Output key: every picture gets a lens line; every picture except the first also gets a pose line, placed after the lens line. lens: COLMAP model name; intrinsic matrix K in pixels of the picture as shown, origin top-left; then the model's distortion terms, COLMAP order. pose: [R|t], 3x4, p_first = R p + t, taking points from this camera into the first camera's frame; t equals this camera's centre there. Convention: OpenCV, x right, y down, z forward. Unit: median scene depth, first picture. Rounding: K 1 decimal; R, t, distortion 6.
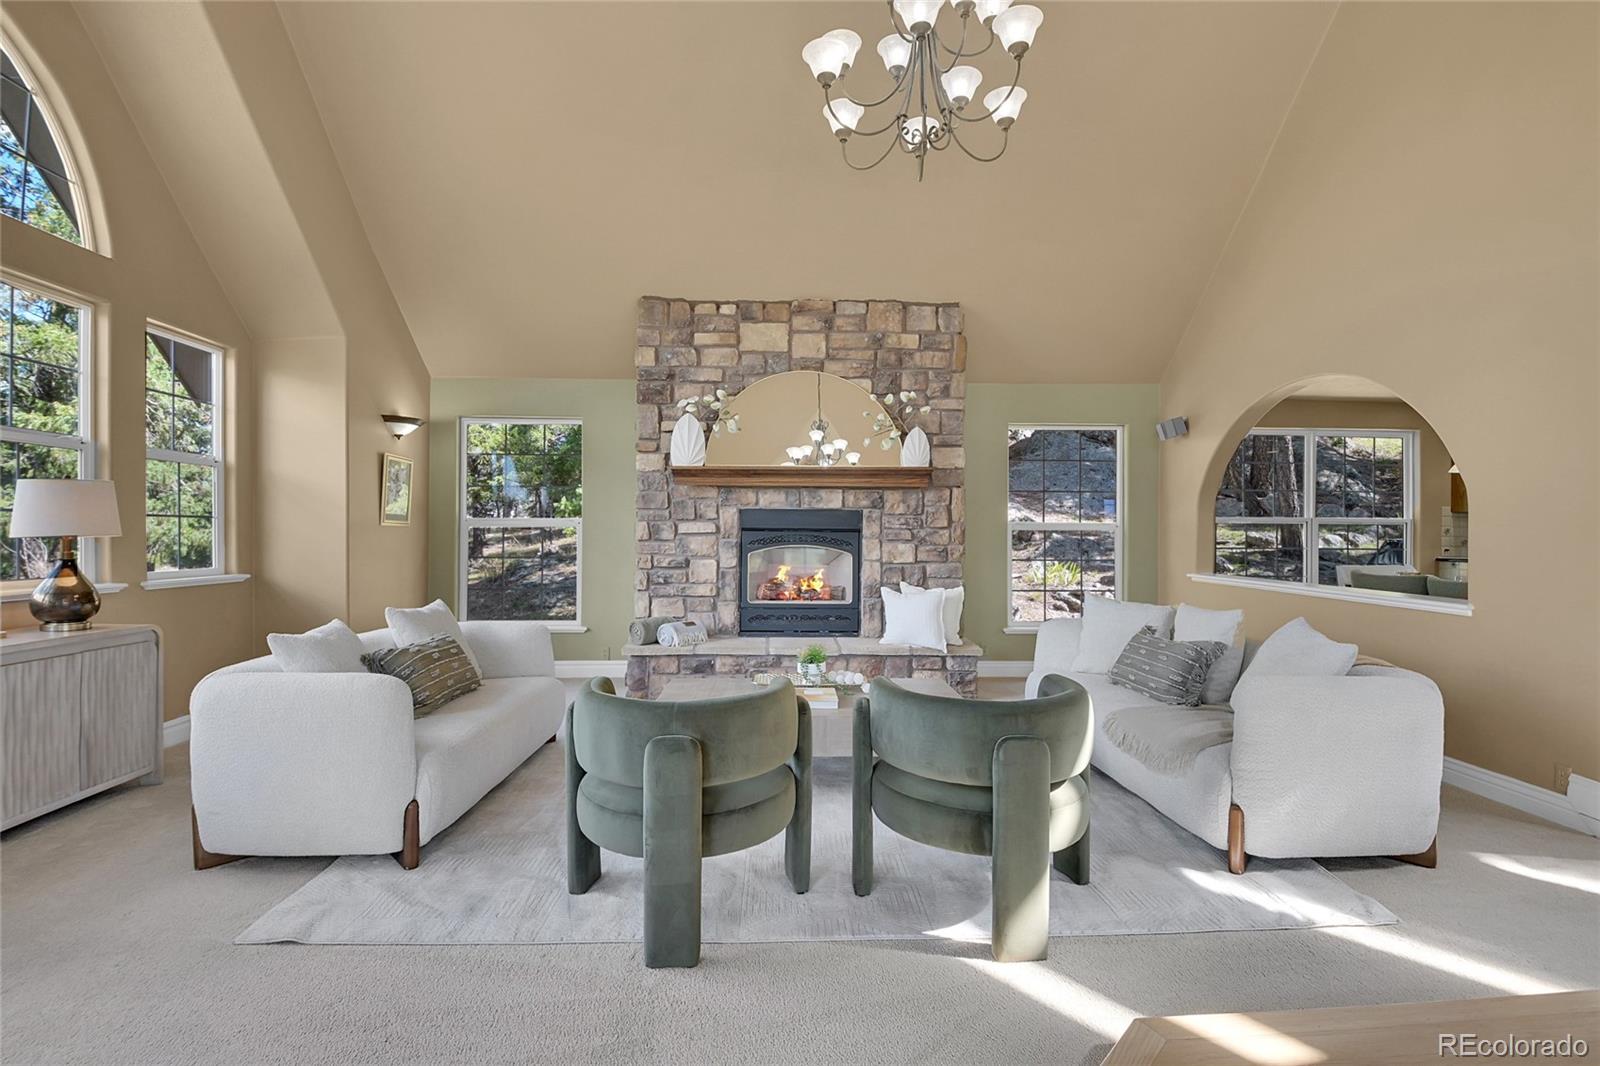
lens RADIAL K [[714.0, 0, 795.2], [0, 714.0, 537.4], [0, 0, 1]] dist [-0.018176, -0.000494]
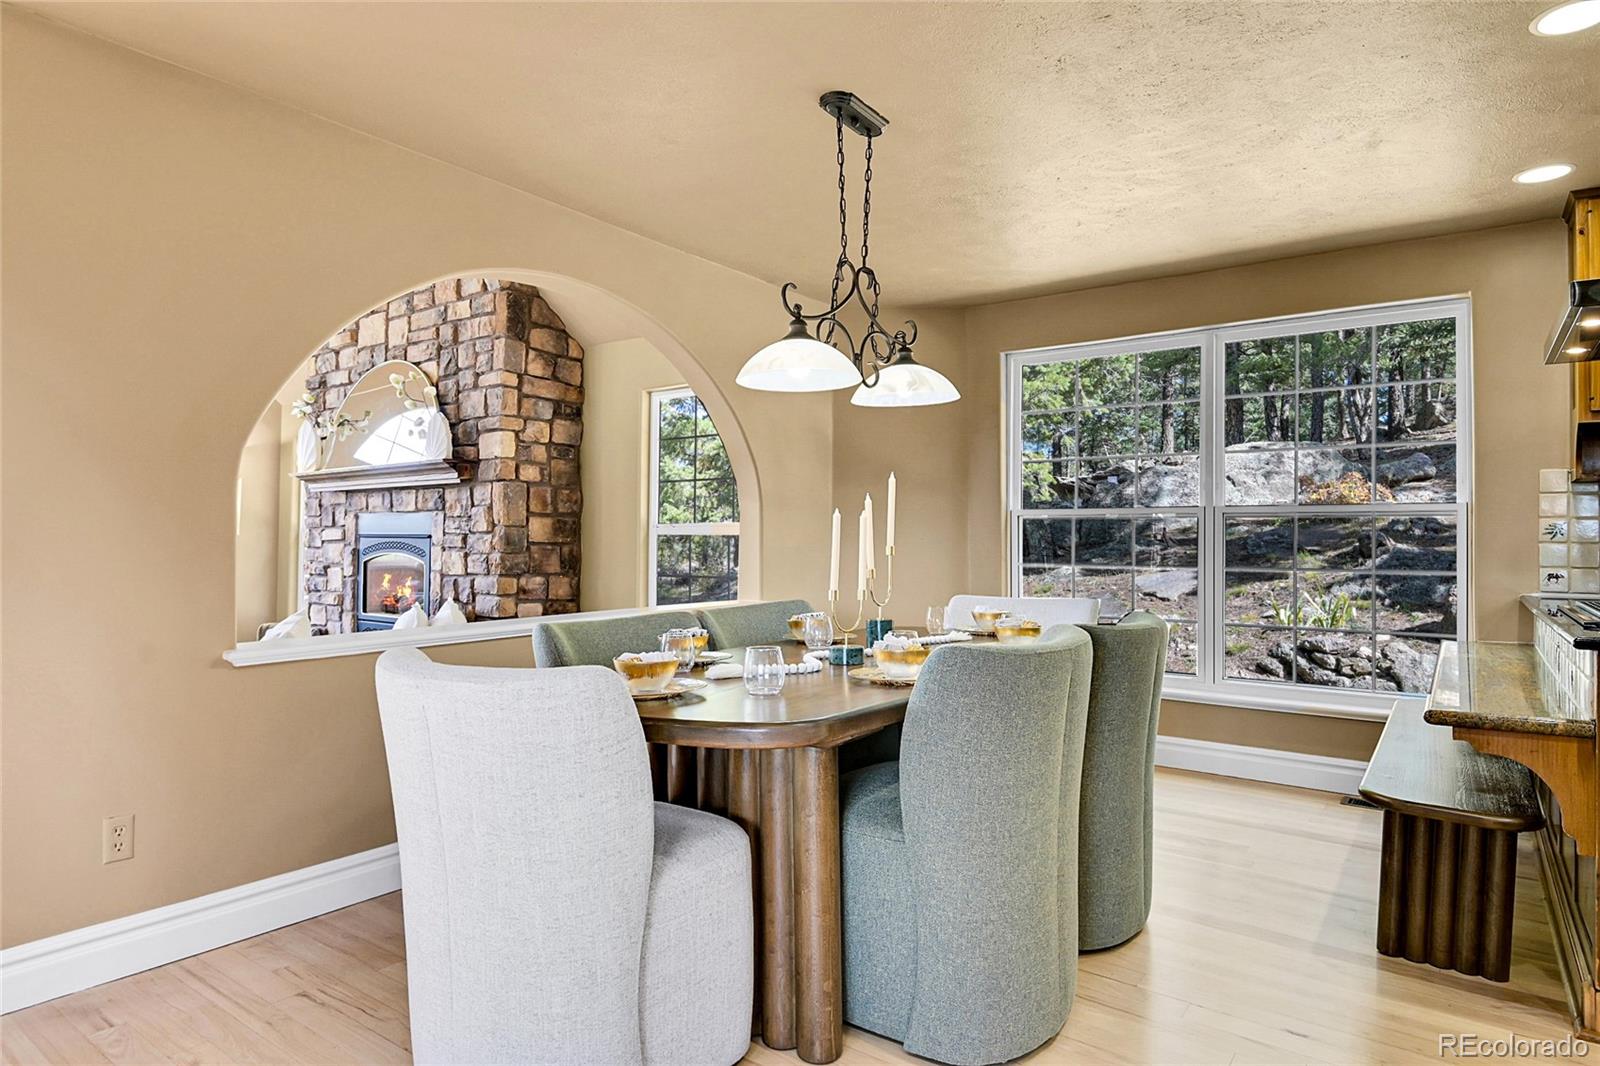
lens RADIAL K [[908.6, 0, 795.7], [0, 908.6, 534.1], [0, 0, 1]] dist [0.000949, -0.000053]
pose [[0.785675, -0.007441, -0.618594, 1.128391], [-0.002774, 0.999875, -0.015551, 0.003702], [0.618633, 0.013934, 0.785557, 0.409001]]
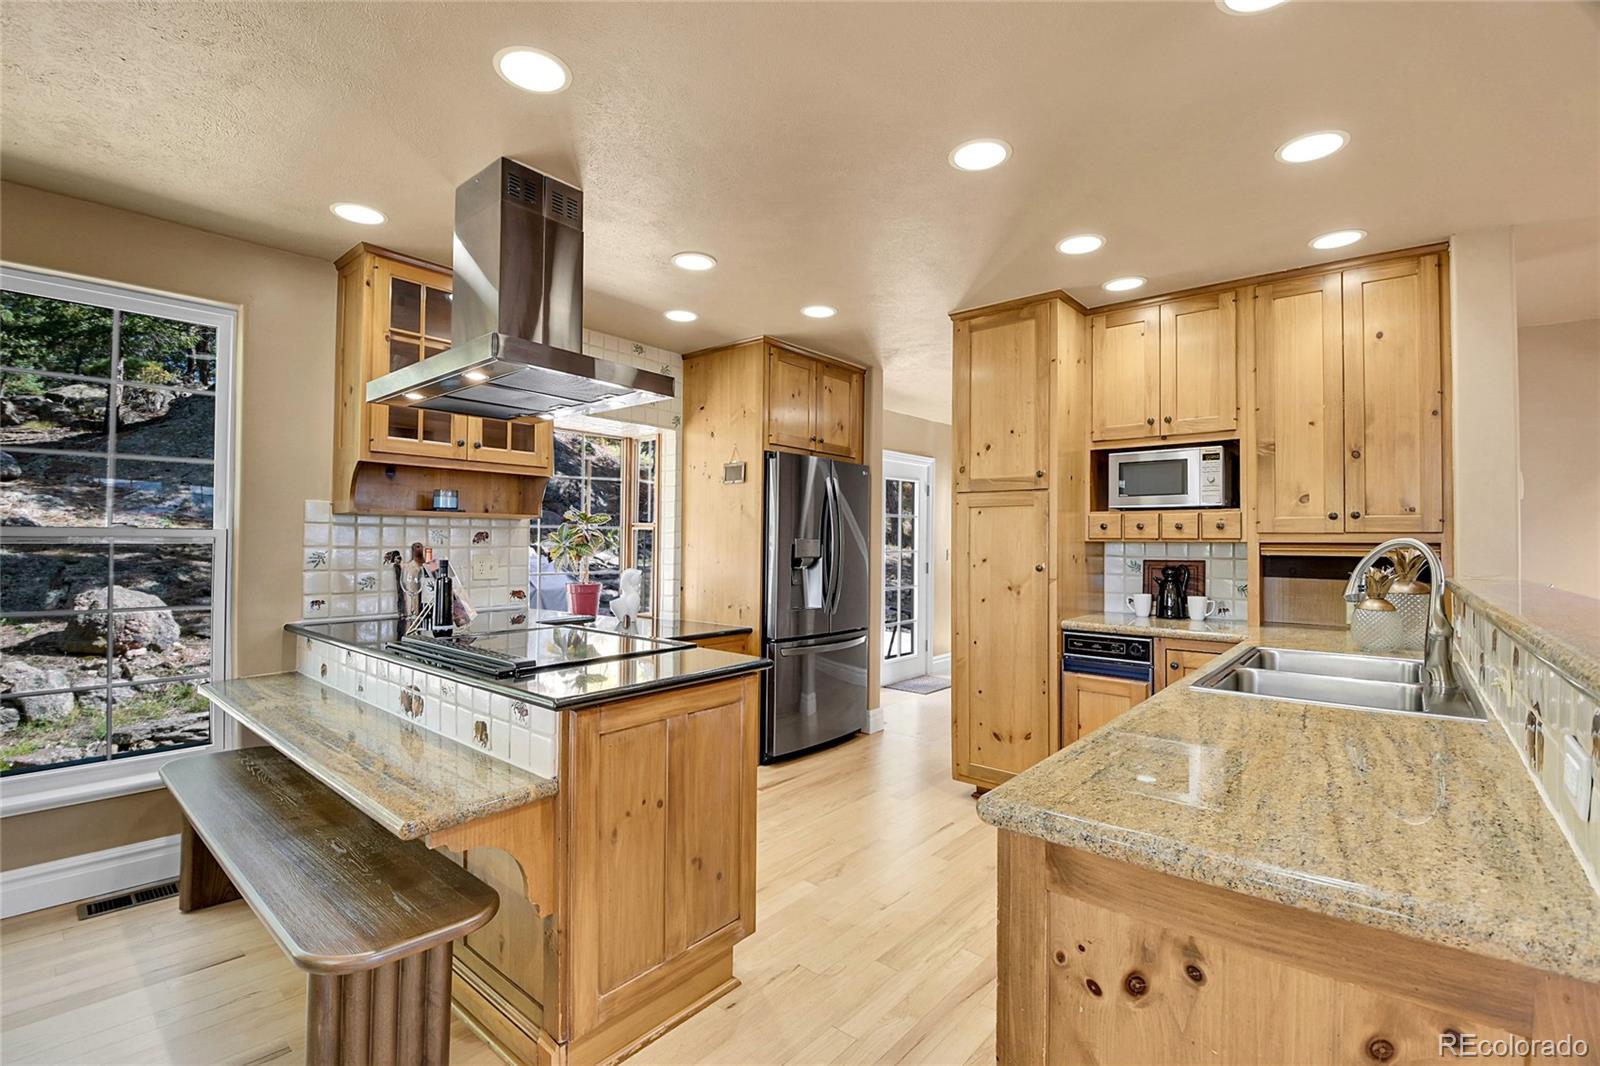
lens RADIAL K [[714.0, 0, 797.3], [0, 714.0, 532.0], [0, 0, 1]] dist [-0.018176, -0.000494]
pose [[0.678975, 0.010088, 0.734092, 1.011578], [0.000091, 0.999904, -0.013824, -0.022418], [-0.734162, 0.009453, 0.678909, 0.626275]]
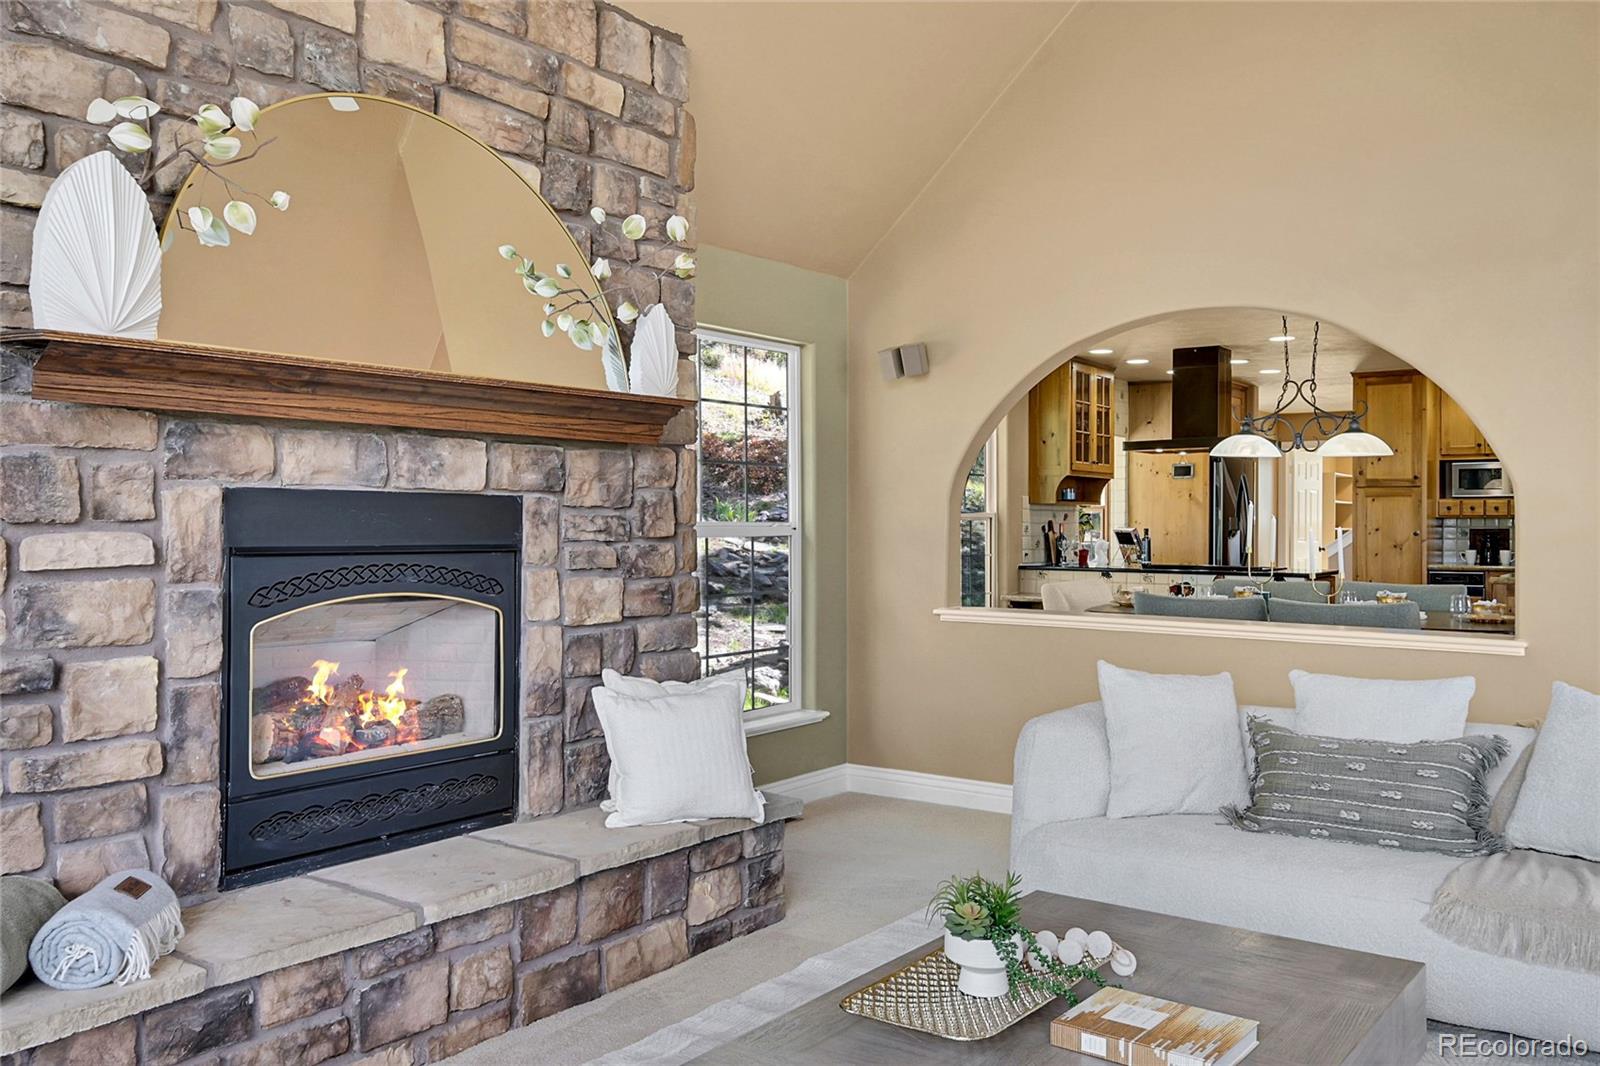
lens RADIAL K [[1269.8, 0, 792.0], [0, 1269.8, 527.5], [0, 0, 1]] dist [0.003255, -0.011713]
pose [[0.625303, -0.007806, 0.780343, -0.359240], [0.007874, 0.999962, 0.003693, -0.022455], [-0.780343, 0.003835, 0.625340, 0.450394]]
